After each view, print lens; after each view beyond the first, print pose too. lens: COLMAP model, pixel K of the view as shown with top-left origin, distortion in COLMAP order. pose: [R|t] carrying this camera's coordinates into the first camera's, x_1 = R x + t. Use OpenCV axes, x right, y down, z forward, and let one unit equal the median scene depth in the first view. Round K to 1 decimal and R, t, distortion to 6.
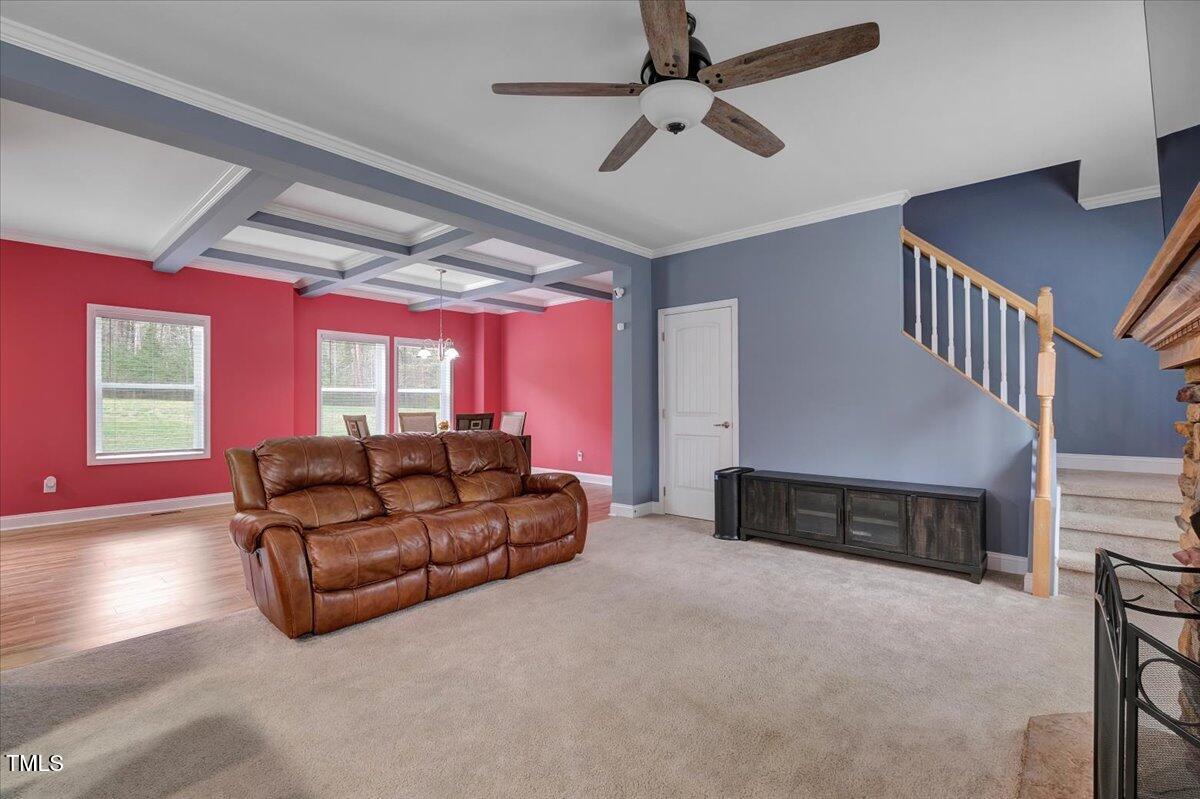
lens RADIAL K [[535.7, 0, 614.7], [0, 535.7, 405.2], [0, 0, 1]] dist [0.000762, -0.000864]
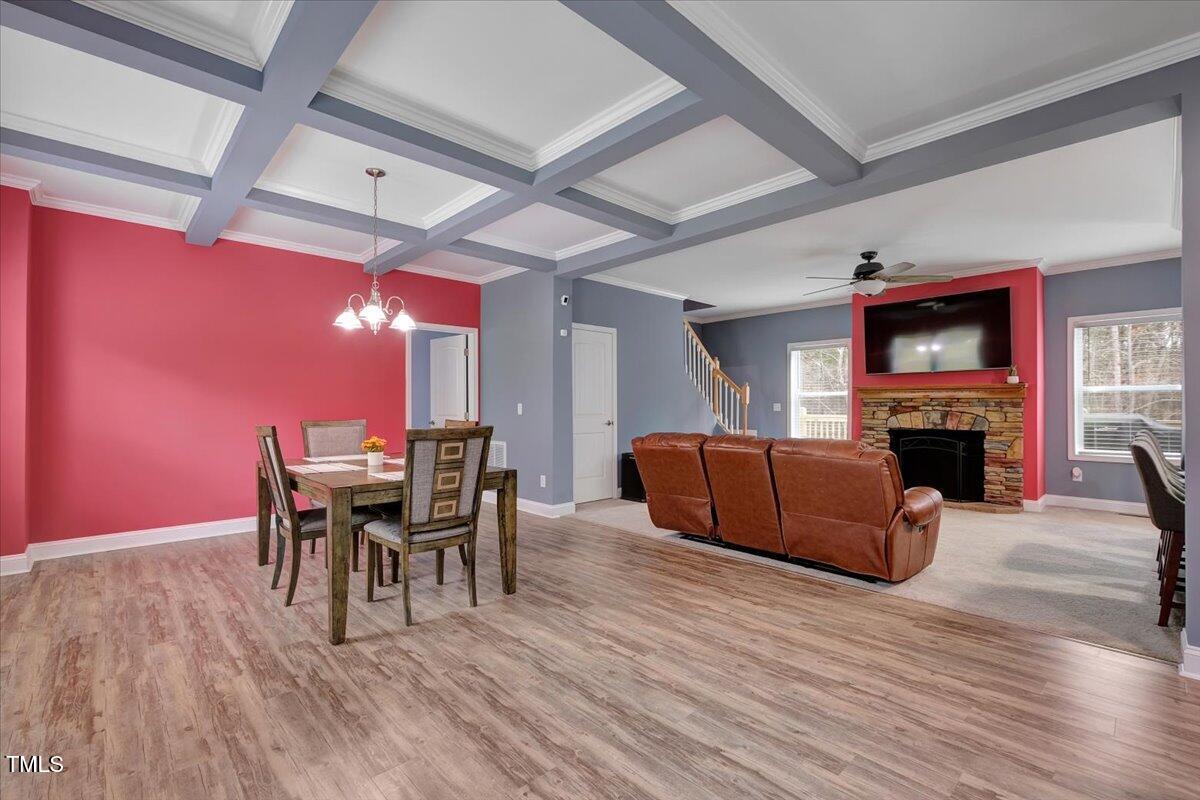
lens RADIAL K [[535.7, 0, 612.3], [0, 535.7, 398.0], [0, 0, 1]] dist [0.000762, -0.000864]
pose [[0.090023, 0.017293, 0.995790, -1.516065], [0.004993, 0.999829, -0.017814, -0.000556], [-0.995927, 0.006576, 0.089922, 1.210862]]
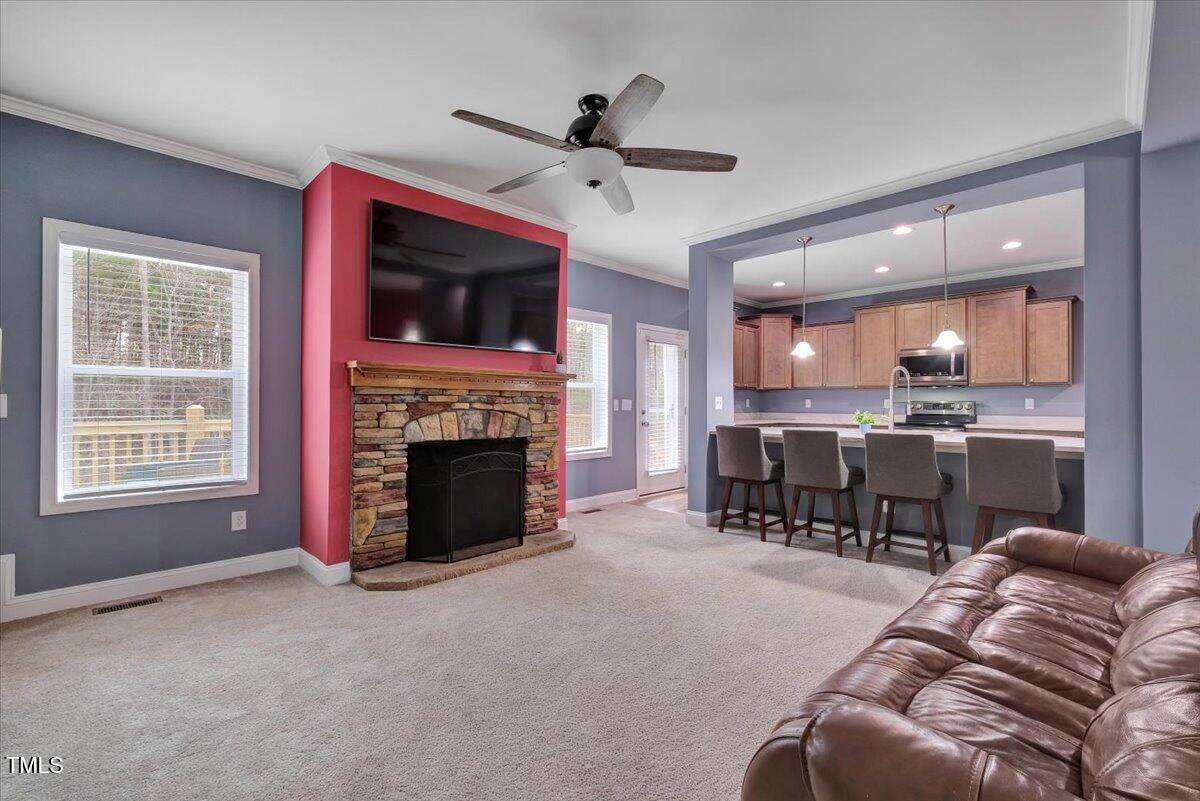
lens RADIAL K [[535.7, 0, 609.4], [0, 535.7, 401.1], [0, 0, 1]] dist [0.000762, -0.000864]
pose [[-0.998291, 0.002695, 0.058378, 0.005958], [0.002763, 0.999996, 0.001079, -0.003691], [-0.058374, 0.001239, -0.998294, 1.401842]]
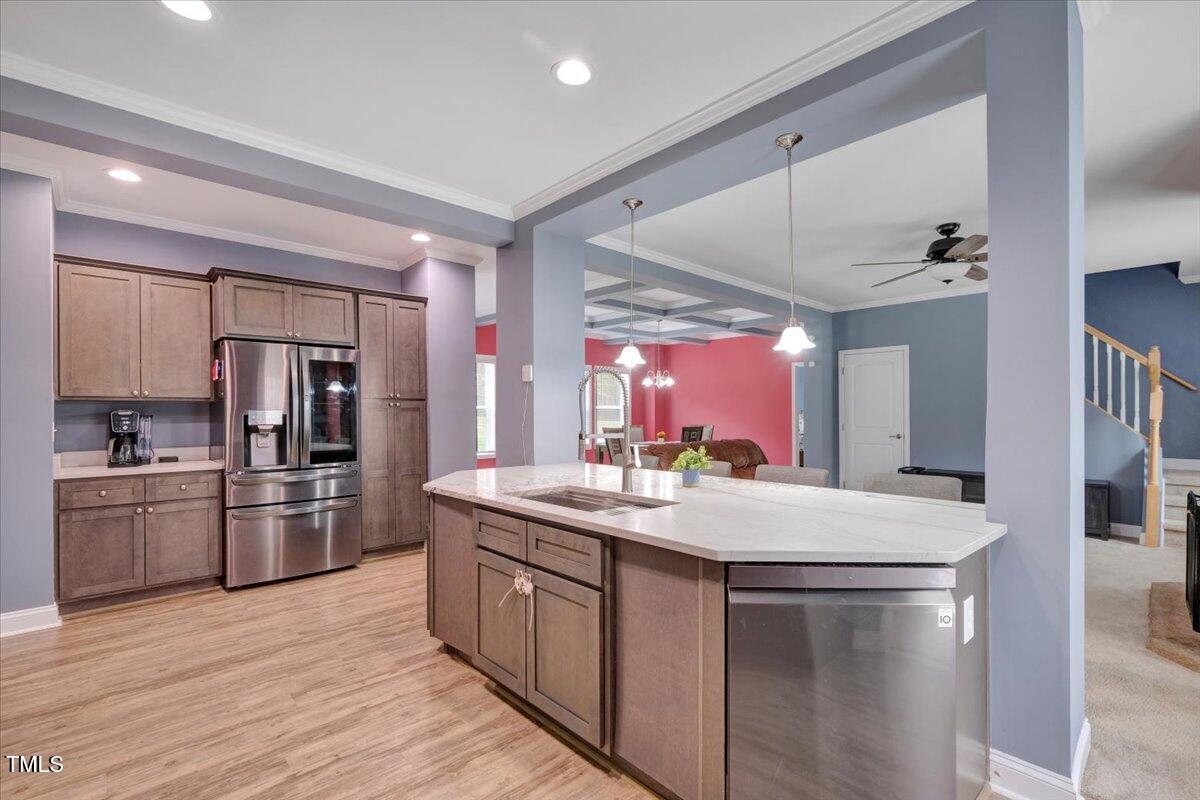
lens RADIAL K [[535.7, 0, 612.8], [0, 535.7, 414.3], [0, 0, 1]] dist [0.000762, -0.000864]
pose [[0.994979, 0.002948, -0.100043, -0.538685], [-0.002911, 0.999996, 0.000511, -0.025290], [0.100044, -0.000217, 0.994983, -0.625245]]
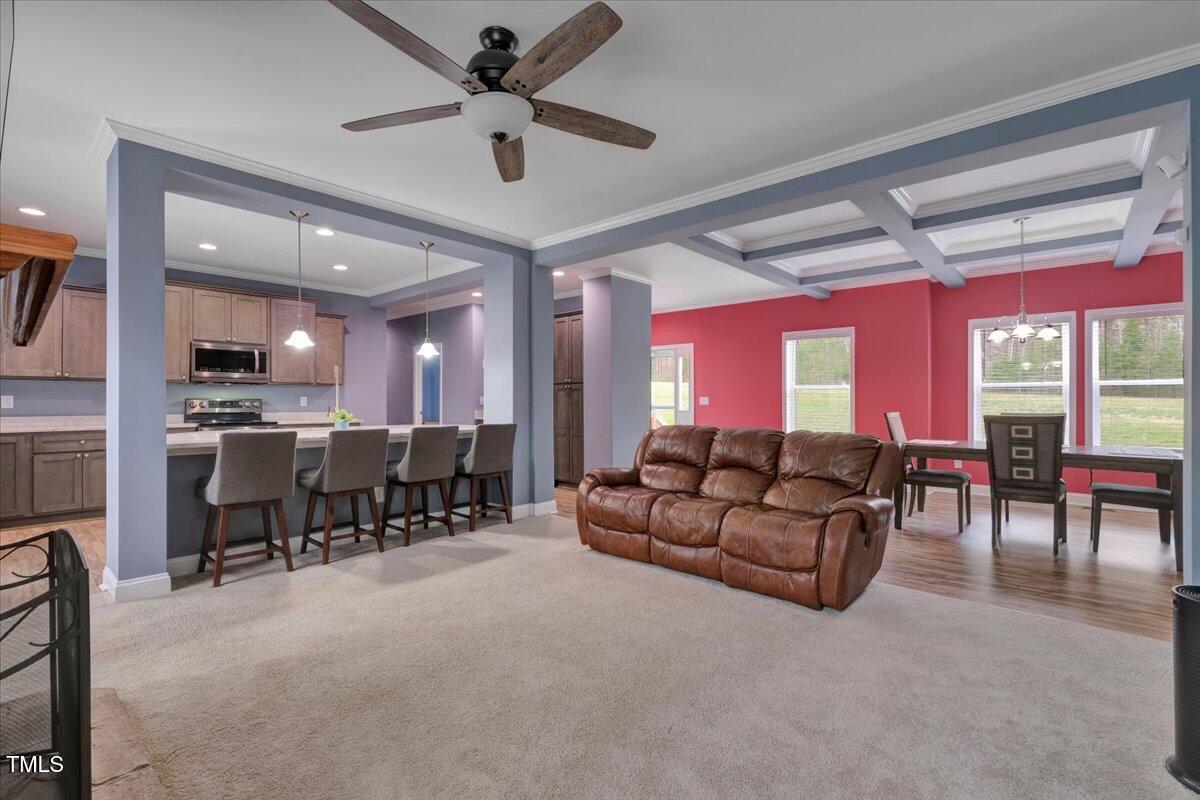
lens RADIAL K [[535.7, 0, 604.4], [0, 535.7, 395.7], [0, 0, 1]] dist [0.000762, -0.000864]
pose [[-0.016218, -0.007306, -0.999842, 0.714675], [-0.005970, 0.999956, -0.007210, -0.002614], [0.999851, 0.005852, -0.016261, 0.757334]]
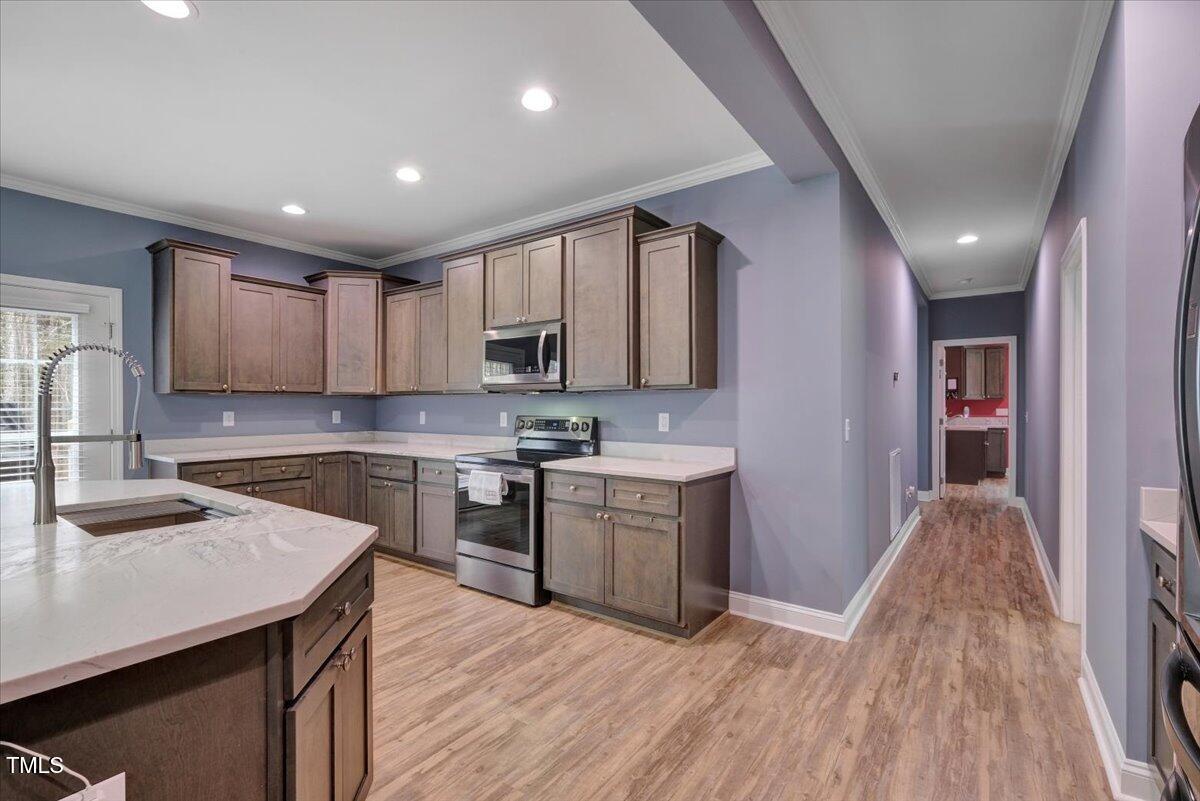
lens RADIAL K [[535.7, 0, 612.5], [0, 535.7, 412.1], [0, 0, 1]] dist [0.000762, -0.000864]
pose [[-0.996114, 0.005601, -0.087897, -1.049614], [0.003998, 0.999823, 0.018396, -0.026665], [0.087984, 0.017973, -0.995960, 0.588552]]
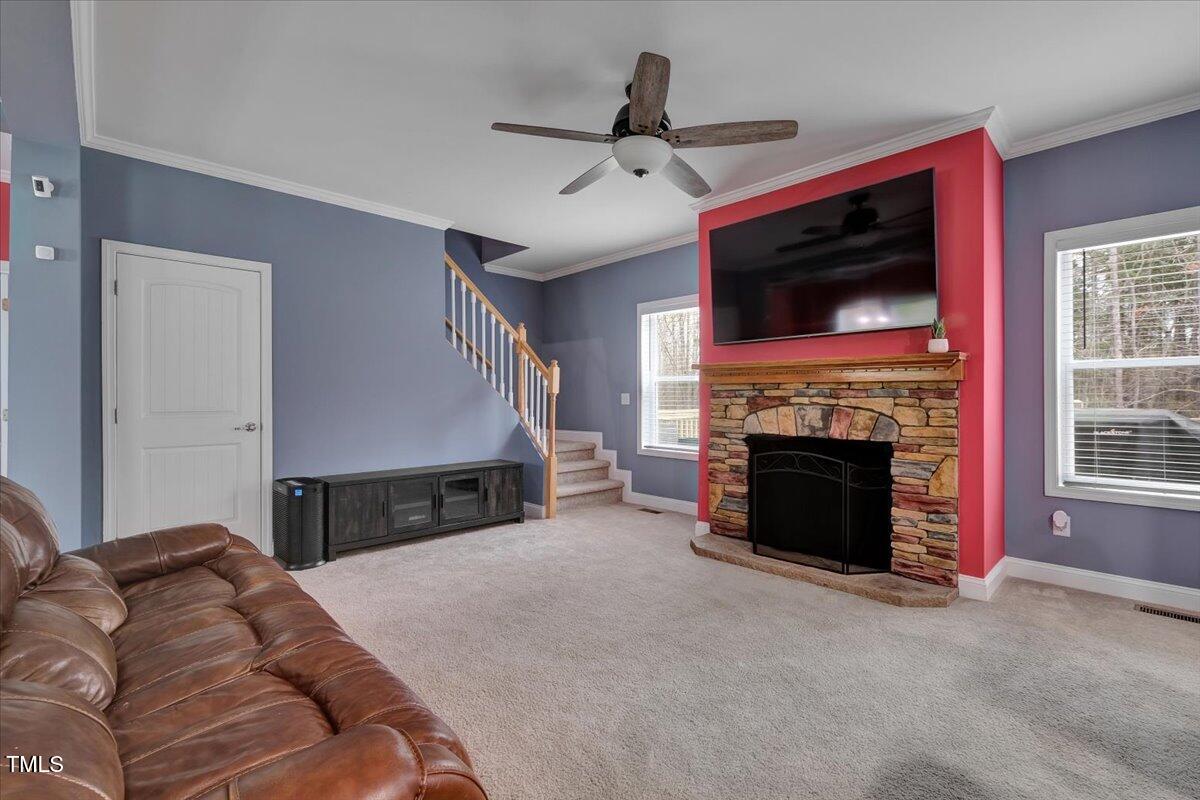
lens RADIAL K [[535.7, 0, 609.4], [0, 535.7, 394.2], [0, 0, 1]] dist [0.000762, -0.000864]
pose [[0.090332, 0.008262, 0.995877, -0.688140], [0.006997, 0.999936, -0.008930, 0.001505], [-0.995887, 0.007775, 0.090269, 0.595485]]
